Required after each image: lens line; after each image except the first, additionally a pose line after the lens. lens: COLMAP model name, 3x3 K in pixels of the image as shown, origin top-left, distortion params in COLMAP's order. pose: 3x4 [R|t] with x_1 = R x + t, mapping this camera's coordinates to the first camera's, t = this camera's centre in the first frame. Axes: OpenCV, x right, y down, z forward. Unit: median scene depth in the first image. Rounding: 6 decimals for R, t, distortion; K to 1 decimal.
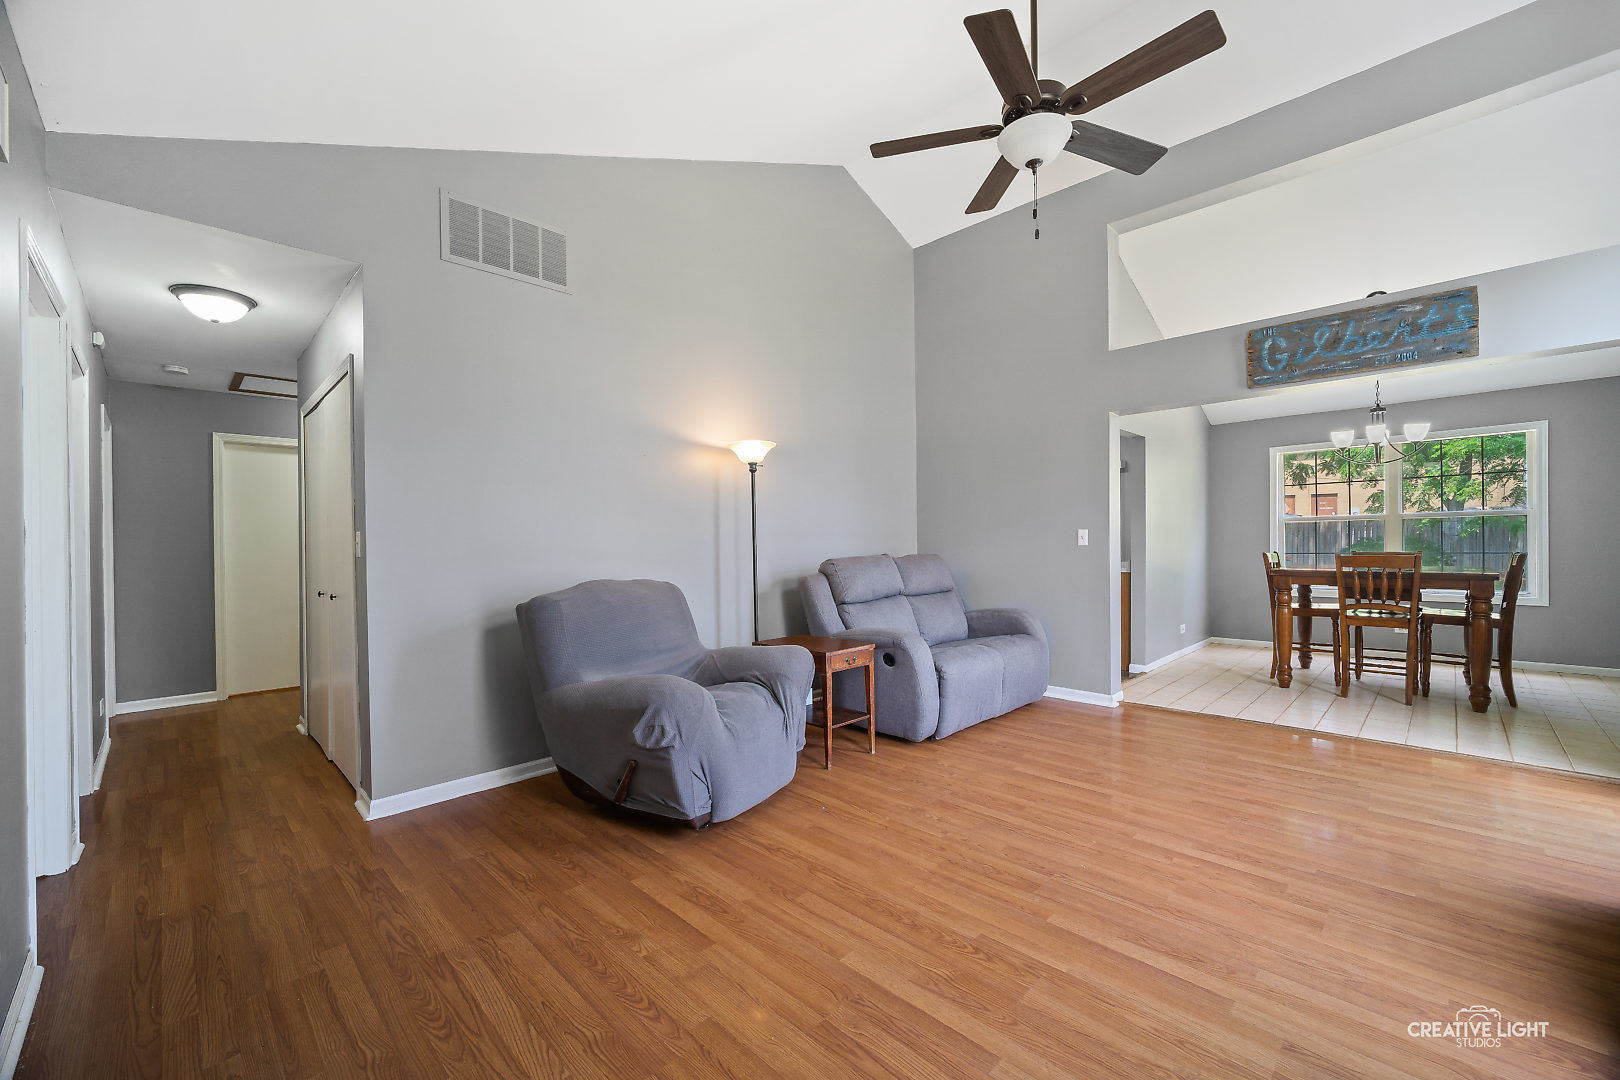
lens RADIAL K [[648.2, 0, 802.9], [0, 648.2, 540.6], [0, 0, 1]] dist [-0.001373, -0.000210]
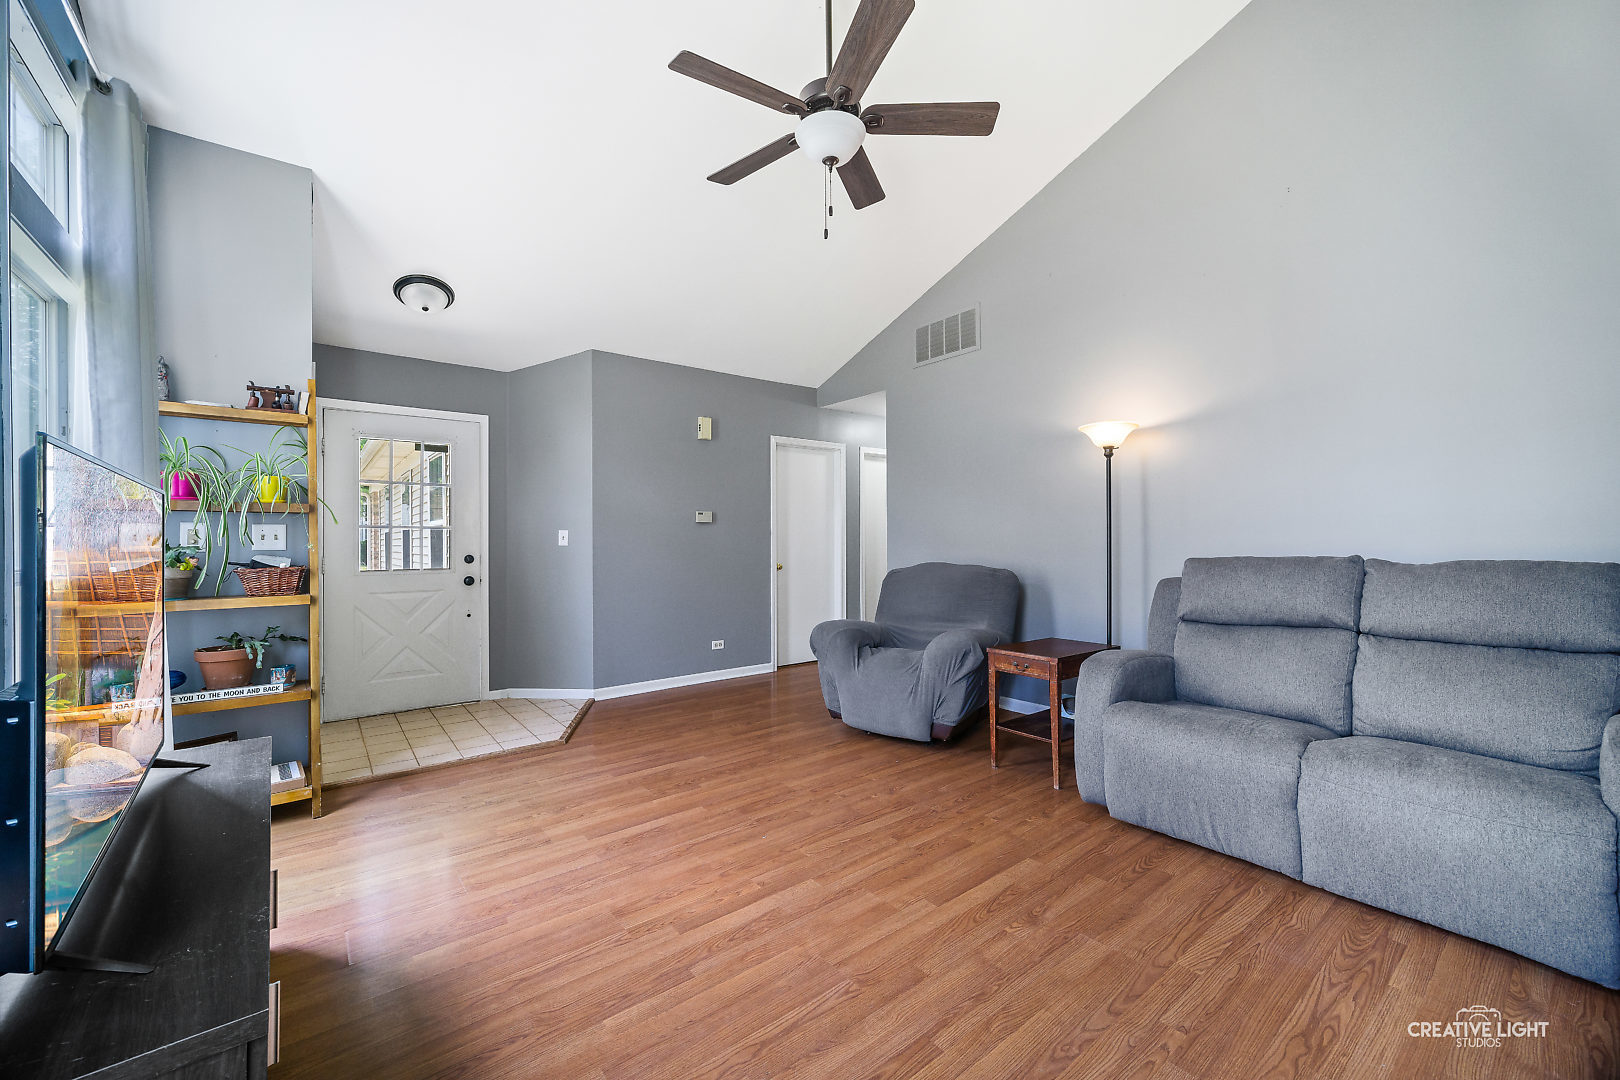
lens RADIAL K [[648.2, 0, 809.5], [0, 648.2, 531.5], [0, 0, 1]] dist [-0.001373, -0.000210]
pose [[-0.118422, -0.002850, -0.992959, 1.301285], [0.009670, 0.999945, -0.004023, -0.004344], [0.992916, -0.010078, -0.118388, 1.044083]]
